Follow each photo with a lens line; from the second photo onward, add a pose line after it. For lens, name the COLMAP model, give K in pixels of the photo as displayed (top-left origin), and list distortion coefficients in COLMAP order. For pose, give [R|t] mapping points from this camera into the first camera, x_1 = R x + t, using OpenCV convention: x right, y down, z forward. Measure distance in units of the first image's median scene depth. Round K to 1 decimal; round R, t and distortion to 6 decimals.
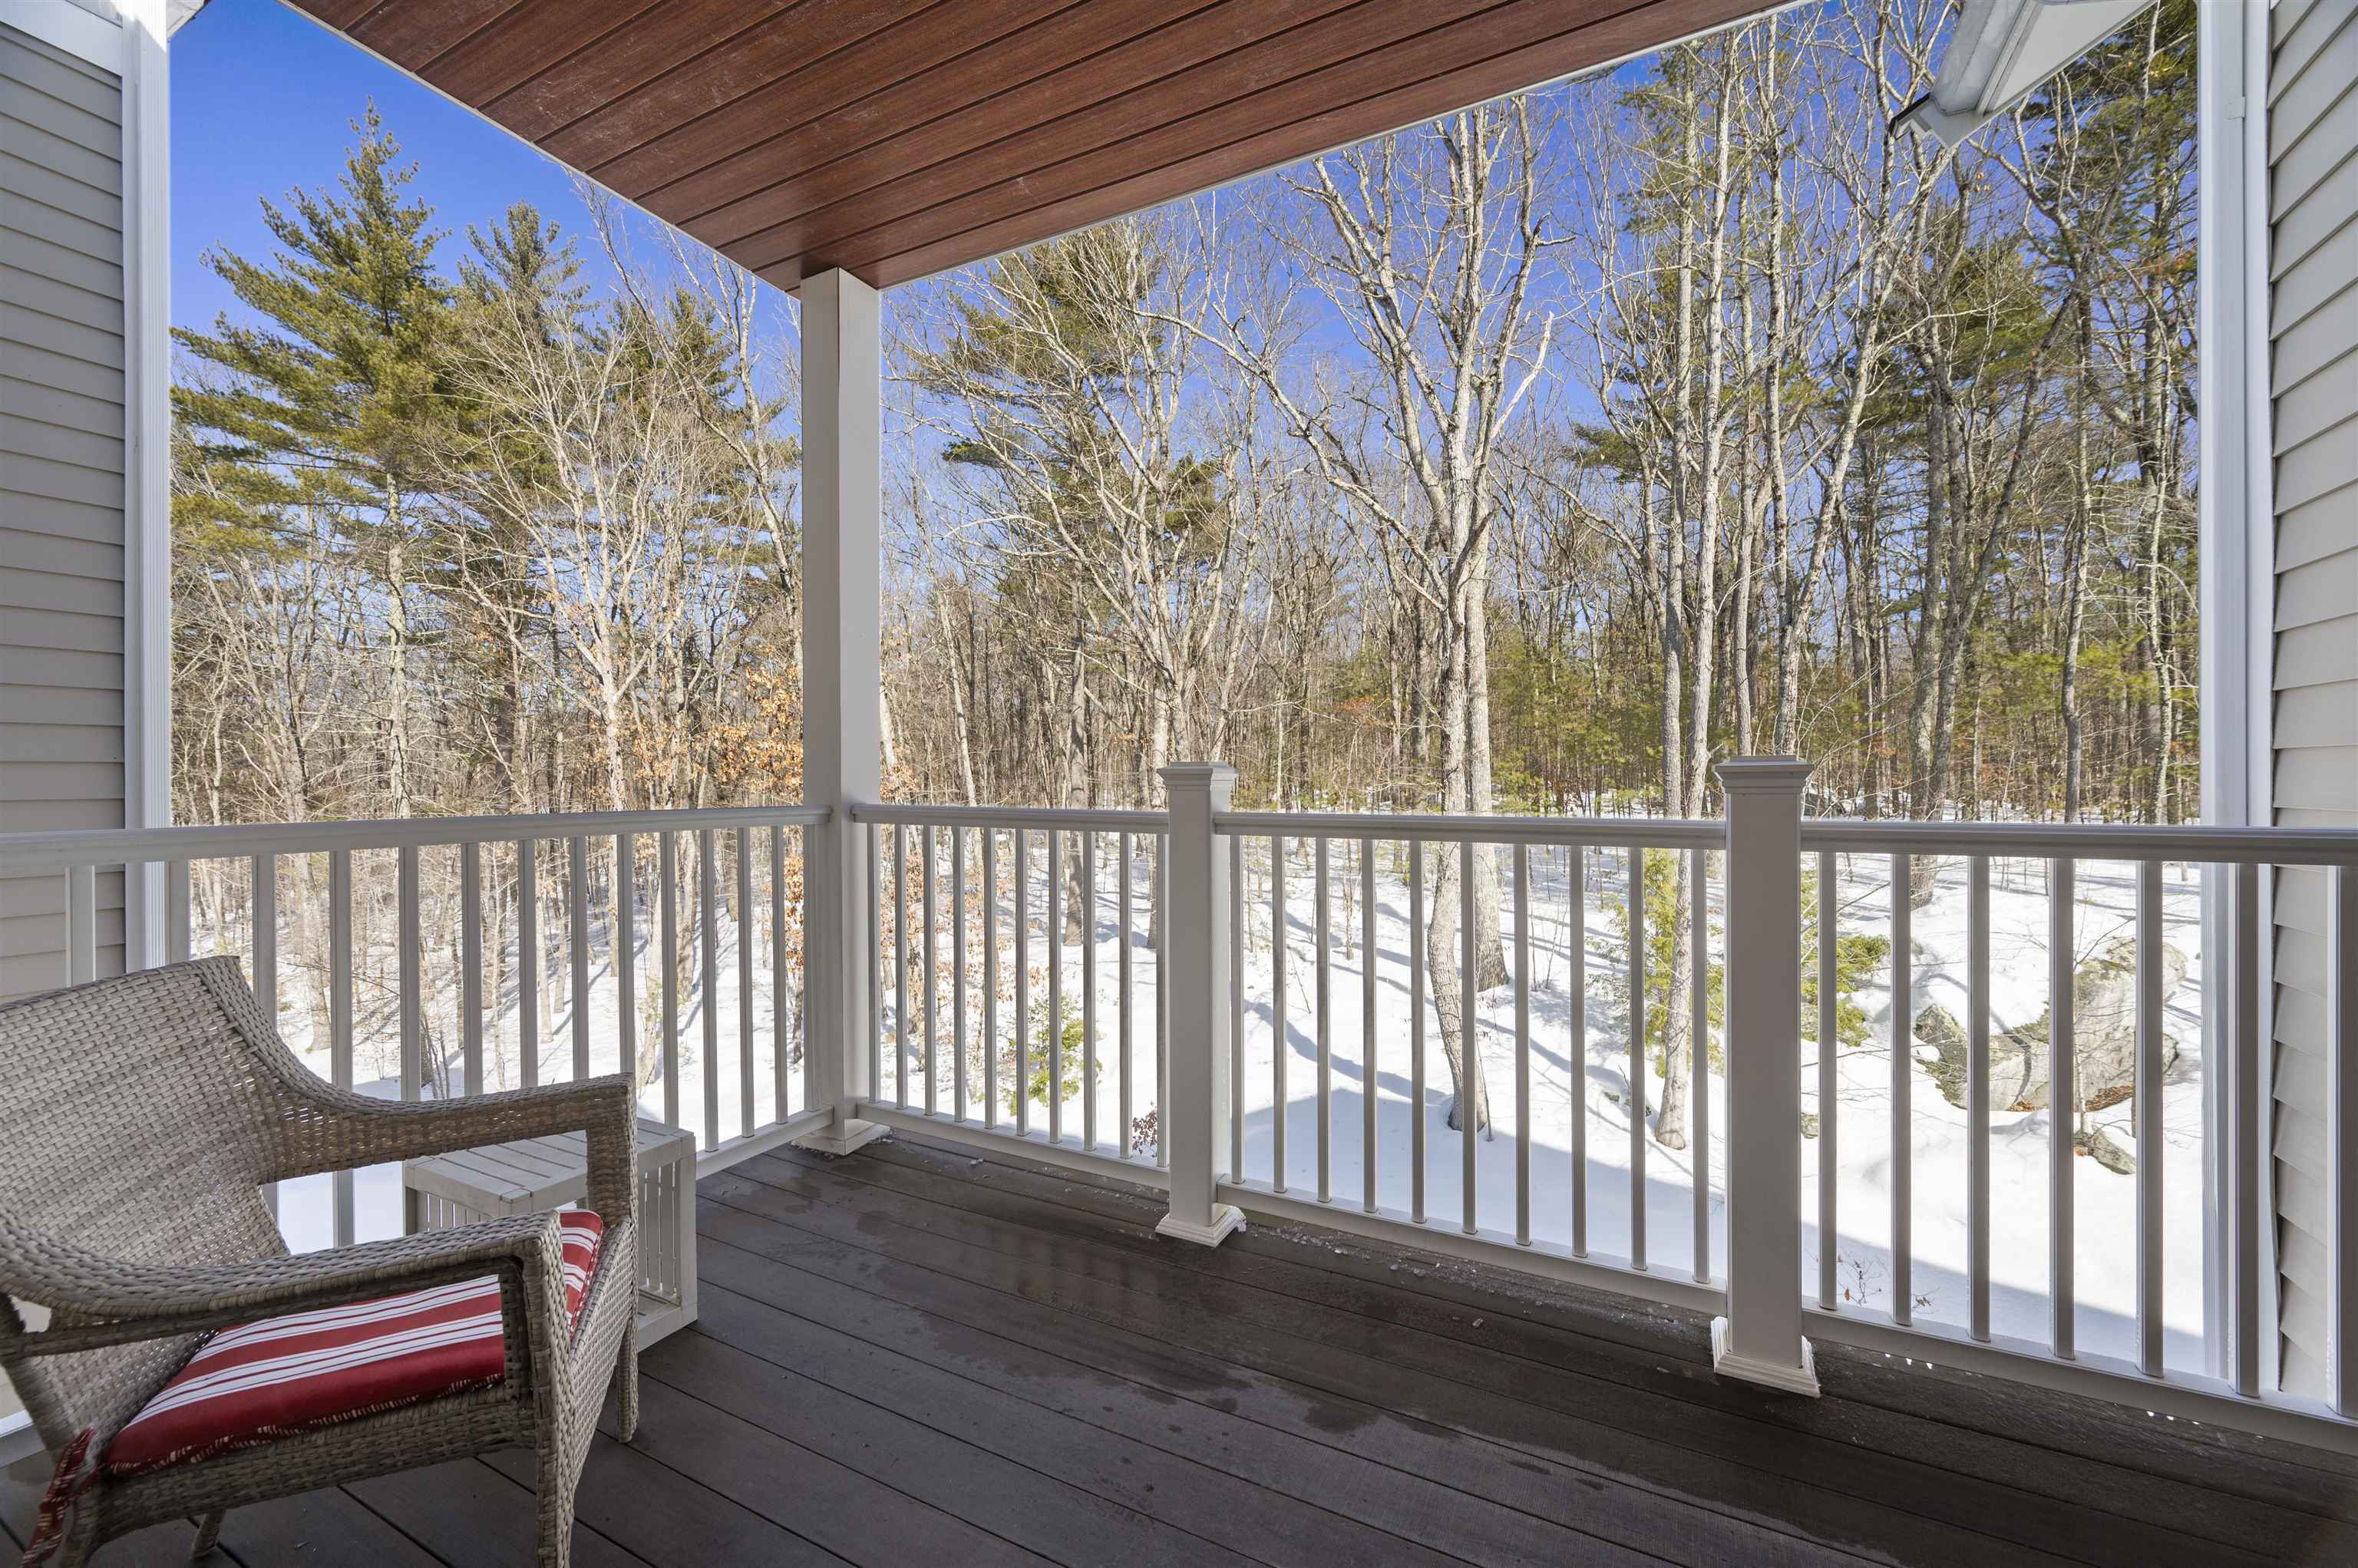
lens RADIAL K [[942.1, 0, 1179.0], [0, 942.1, 784.0], [0, 0, 1]] dist [0.000533, -0.000052]
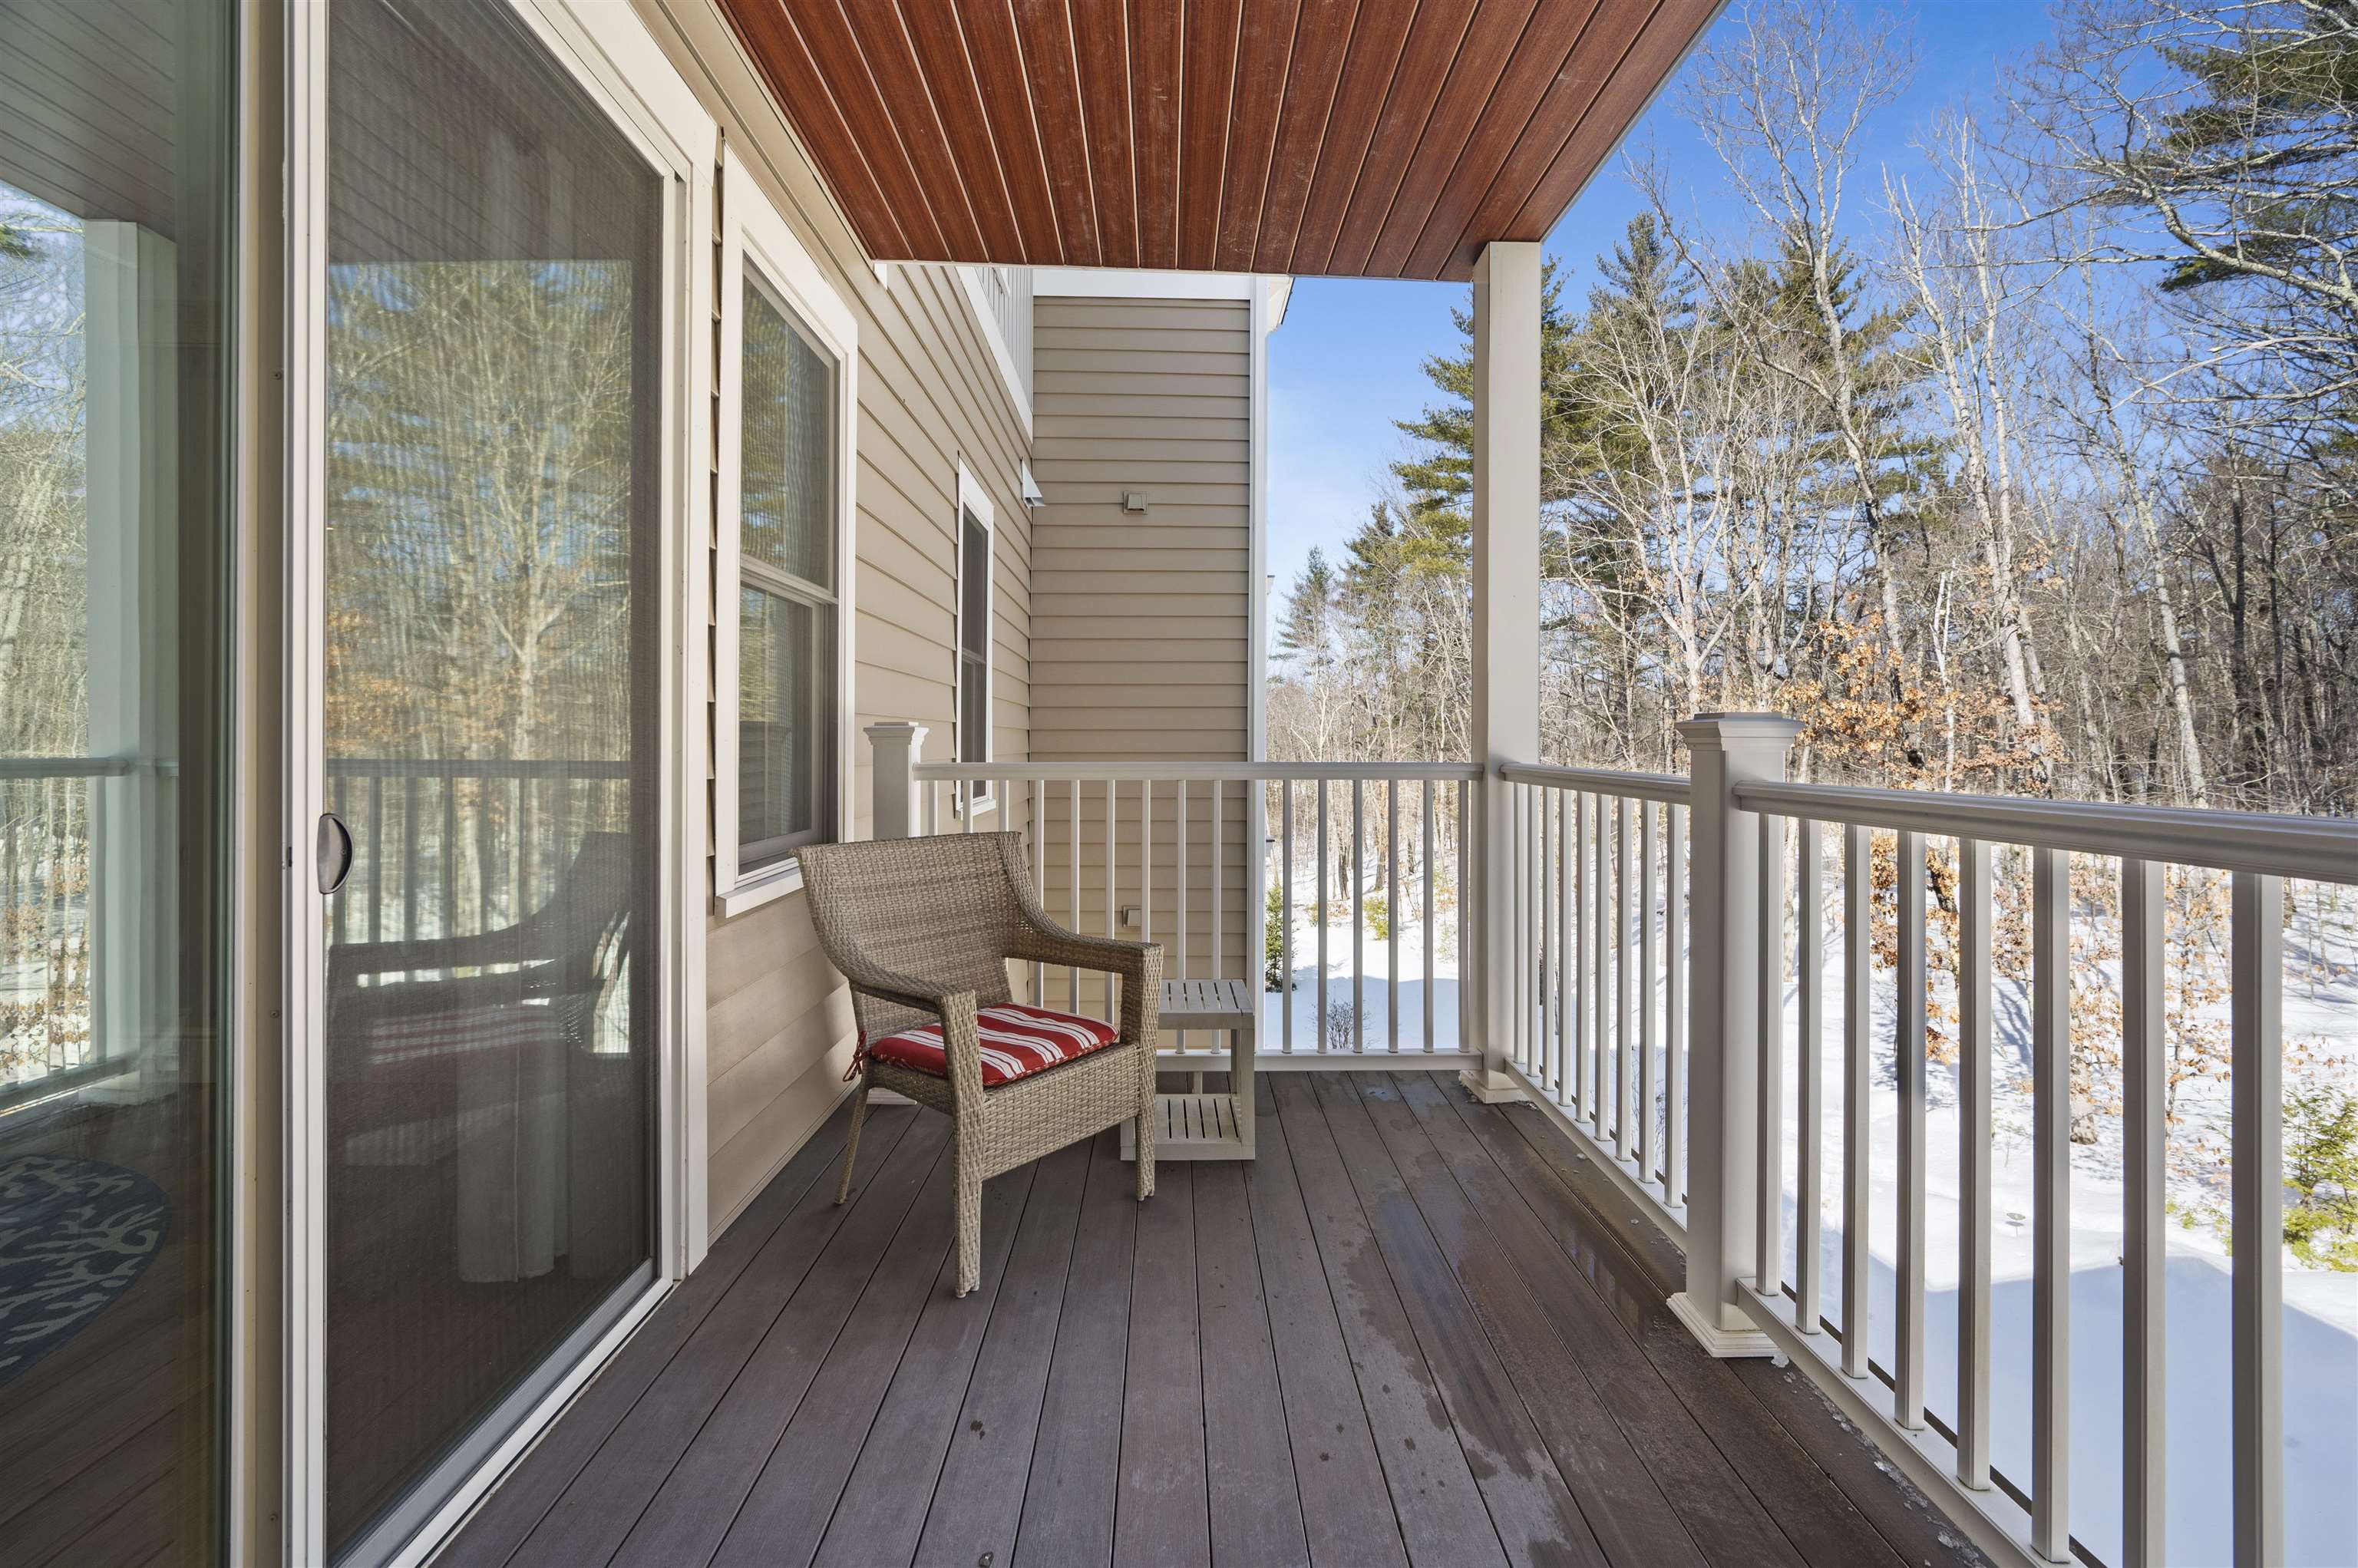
lens RADIAL K [[958.5, 0, 1184.4], [0, 958.5, 754.0], [0, 0, 1]] dist [0.001055, 0.000530]
pose [[0.475290, 0.014241, -0.879714, 0.402267], [-0.010609, 0.999889, 0.010455, 0.004643], [0.879765, 0.004364, 0.475389, 0.208241]]
